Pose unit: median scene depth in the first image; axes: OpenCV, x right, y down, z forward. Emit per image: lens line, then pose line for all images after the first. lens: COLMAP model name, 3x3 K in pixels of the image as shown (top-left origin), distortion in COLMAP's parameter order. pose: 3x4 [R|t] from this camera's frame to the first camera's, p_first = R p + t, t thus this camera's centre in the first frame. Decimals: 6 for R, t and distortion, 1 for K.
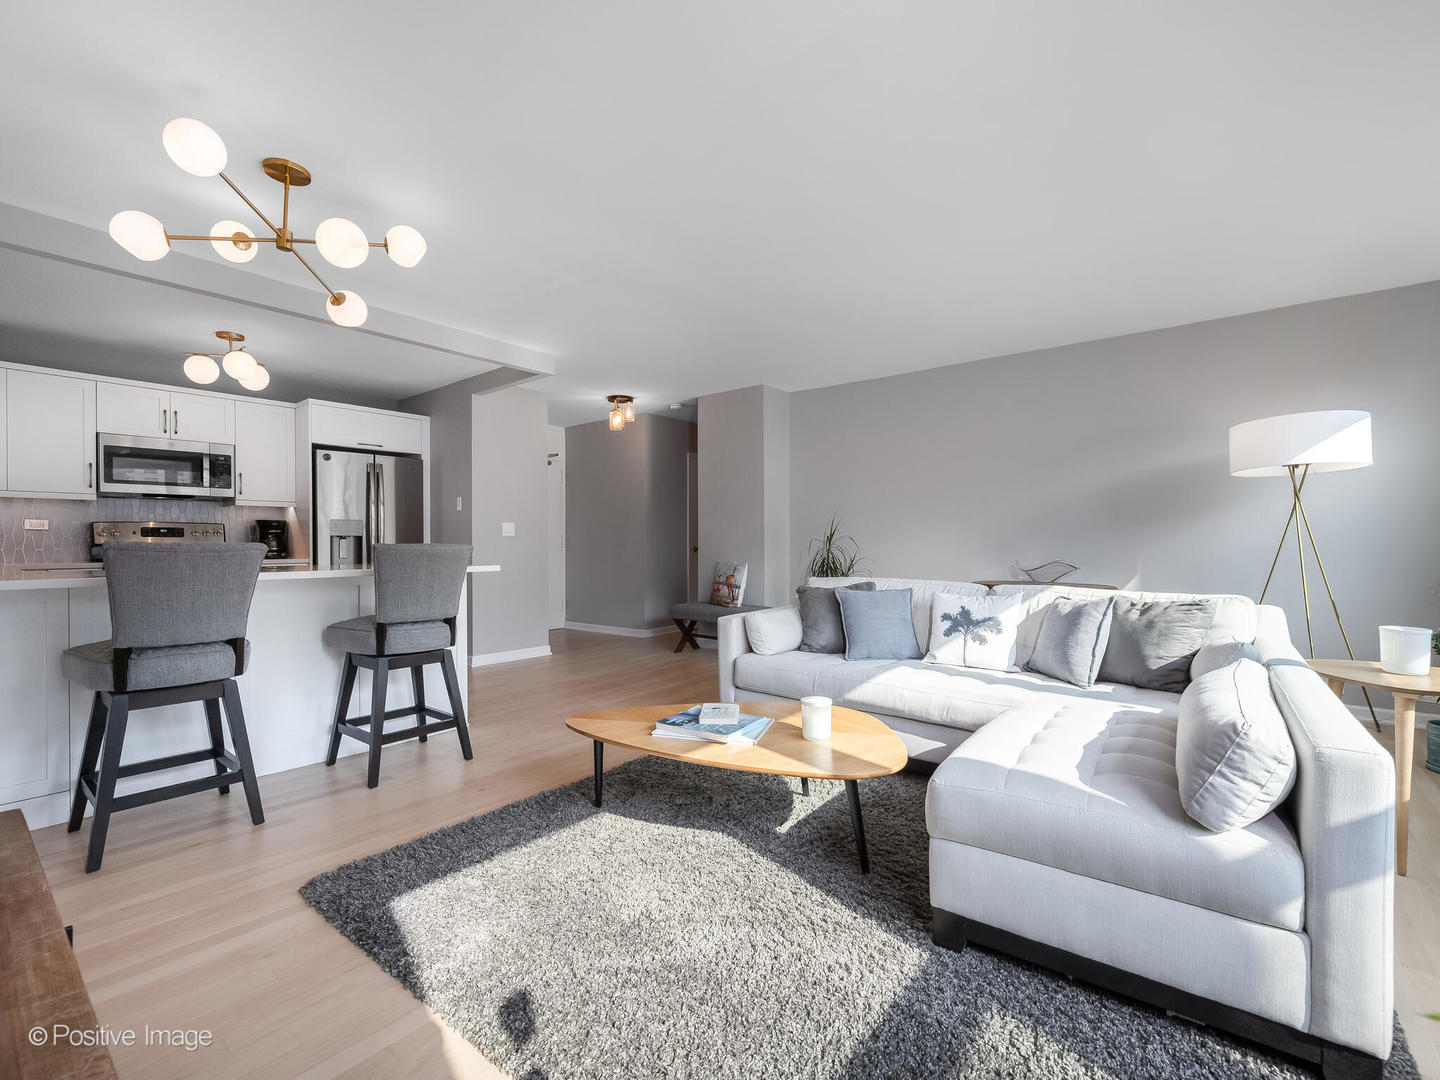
lens RADIAL K [[621.6, 0, 720.6], [0, 621.6, 542.6], [0, 0, 1]] dist [-0.012327, 0.000700]
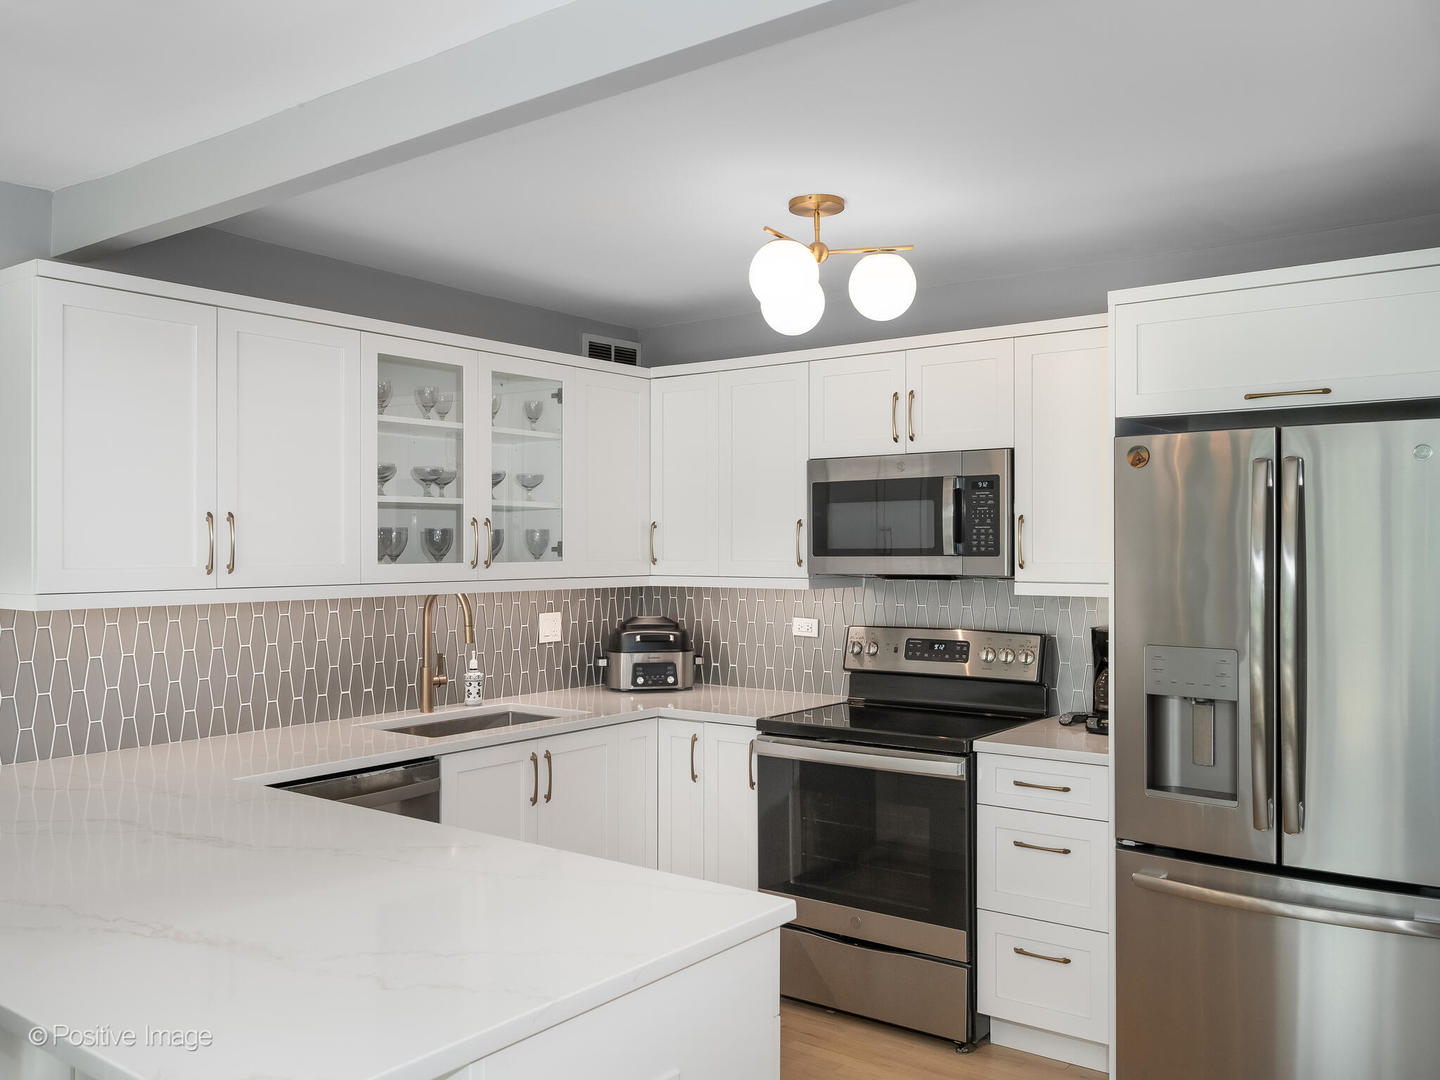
lens RADIAL K [[1223.0, 0, 720.0], [0, 1223.0, 540.0], [0, 0, 1]] dist [-0.002241, -0.001786]
pose [[0.003451, -0.000118, -0.999994, 0.021018], [0.001291, 0.999999, -0.000113, -0.099547], [0.999993, -0.001291, 0.003451, 0.823805]]
